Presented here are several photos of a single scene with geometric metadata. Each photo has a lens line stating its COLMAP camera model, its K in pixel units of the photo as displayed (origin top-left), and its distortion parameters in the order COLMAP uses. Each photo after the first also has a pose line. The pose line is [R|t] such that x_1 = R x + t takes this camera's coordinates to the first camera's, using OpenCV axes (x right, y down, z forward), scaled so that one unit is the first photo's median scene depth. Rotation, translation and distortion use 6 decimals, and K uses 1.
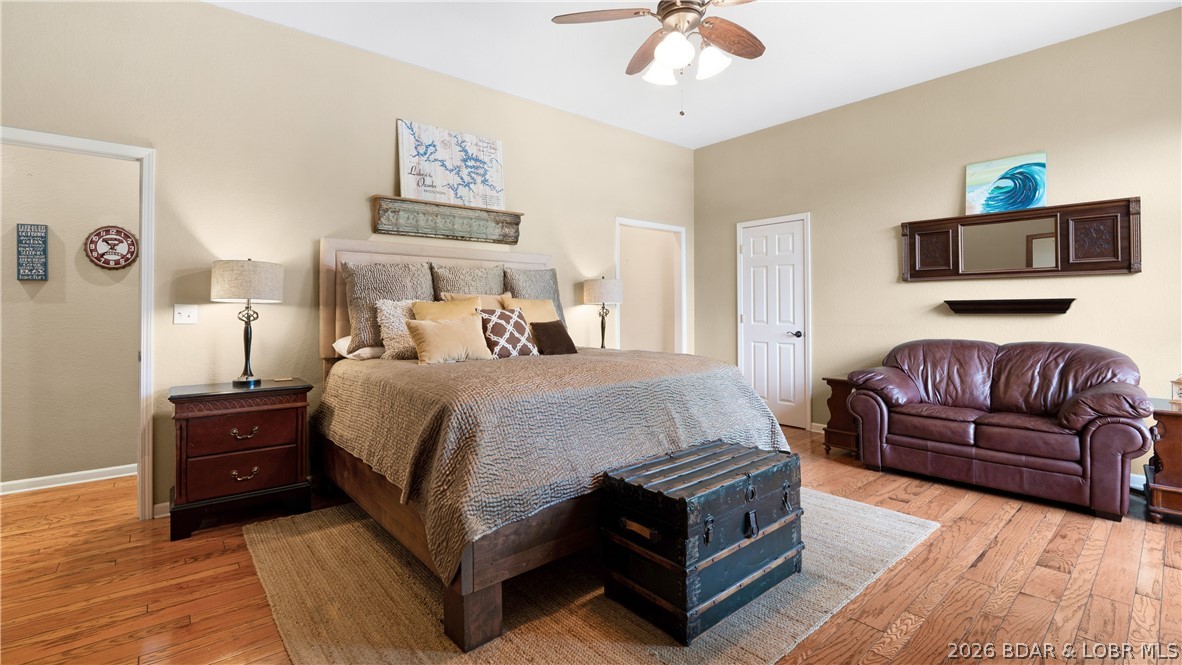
lens RADIAL K [[521.5, 0, 589.3], [0, 521.5, 301.5], [0, 0, 1]] dist [-0.000863, -0.000143]
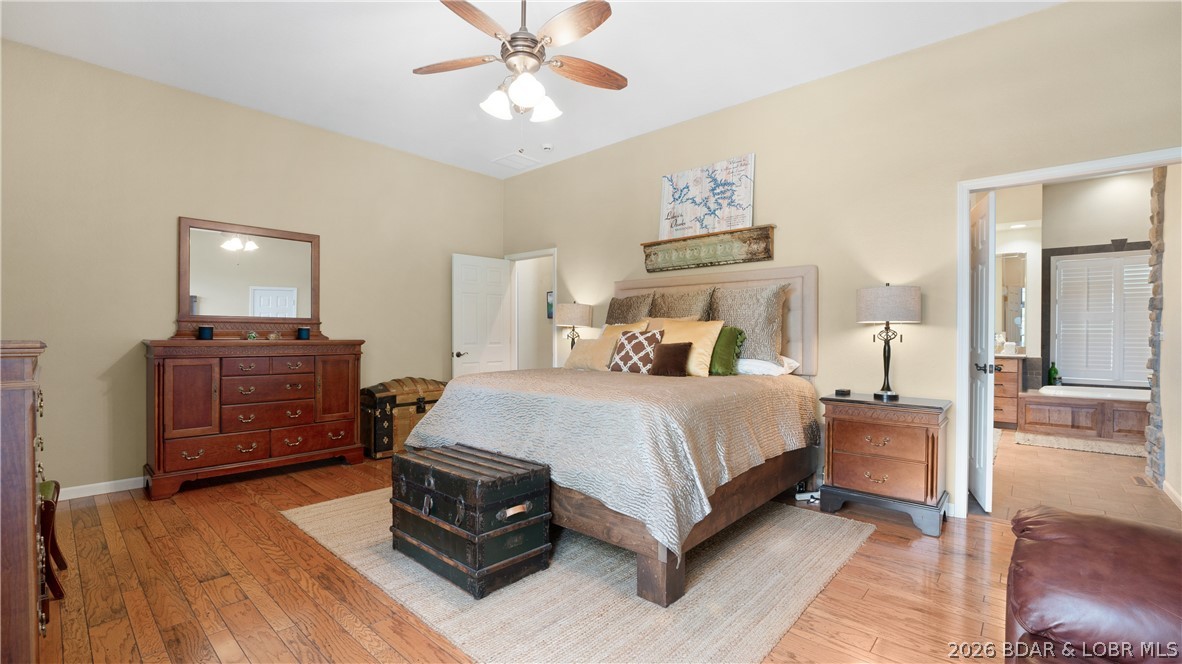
lens RADIAL K [[505.3, 0, 577.0], [0, 505.3, 342.7], [0, 0, 1]] dist [-0.013464, 0.000076]
pose [[0.124068, 0.027370, -0.991896, 0.749842], [0.016998, 0.999414, 0.029704, 0.004226], [0.992128, -0.020546, 0.123530, 0.596263]]
